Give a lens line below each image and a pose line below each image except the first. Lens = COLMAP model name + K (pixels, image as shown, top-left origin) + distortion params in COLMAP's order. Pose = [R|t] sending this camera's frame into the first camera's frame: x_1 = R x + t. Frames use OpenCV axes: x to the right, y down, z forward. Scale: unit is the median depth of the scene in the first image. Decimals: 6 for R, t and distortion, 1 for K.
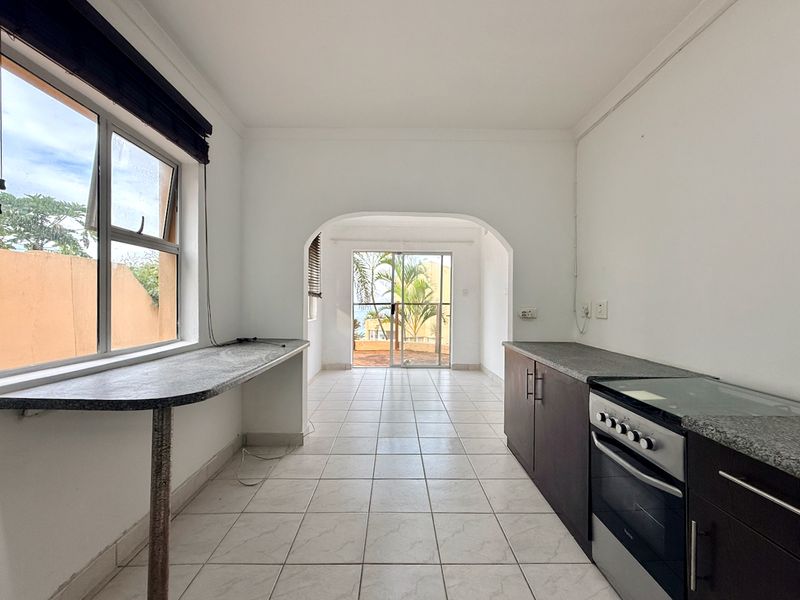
lens RADIAL K [[325.2, 0, 401.3], [0, 325.2, 300.5], [0, 0, 1]] dist [-0.000210, 0.000182]
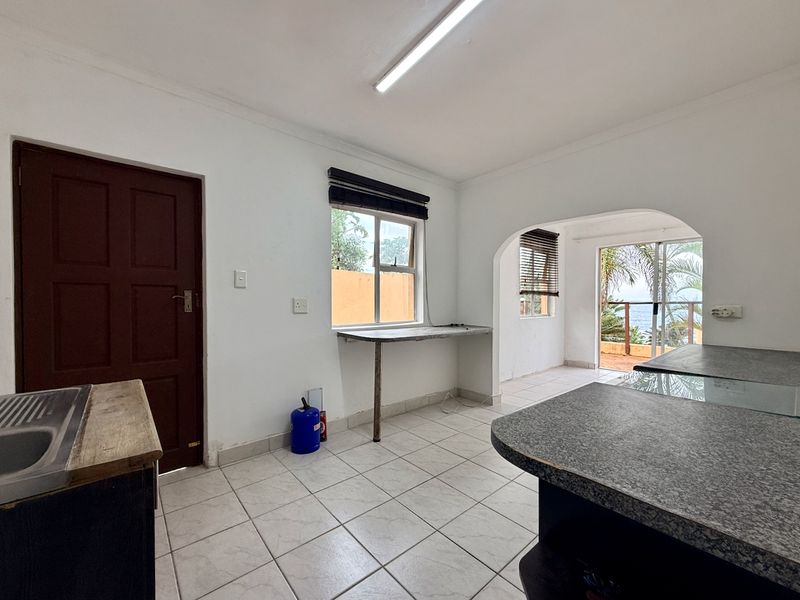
lens RADIAL K [[325.2, 0, 397.9], [0, 325.2, 299.0], [0, 0, 1]] dist [-0.000210, 0.000182]
pose [[0.628971, -0.008871, -0.777378, 0.645307], [0.005350, 0.999961, -0.007083, 0.010897], [0.777411, 0.000296, 0.628993, -0.203584]]
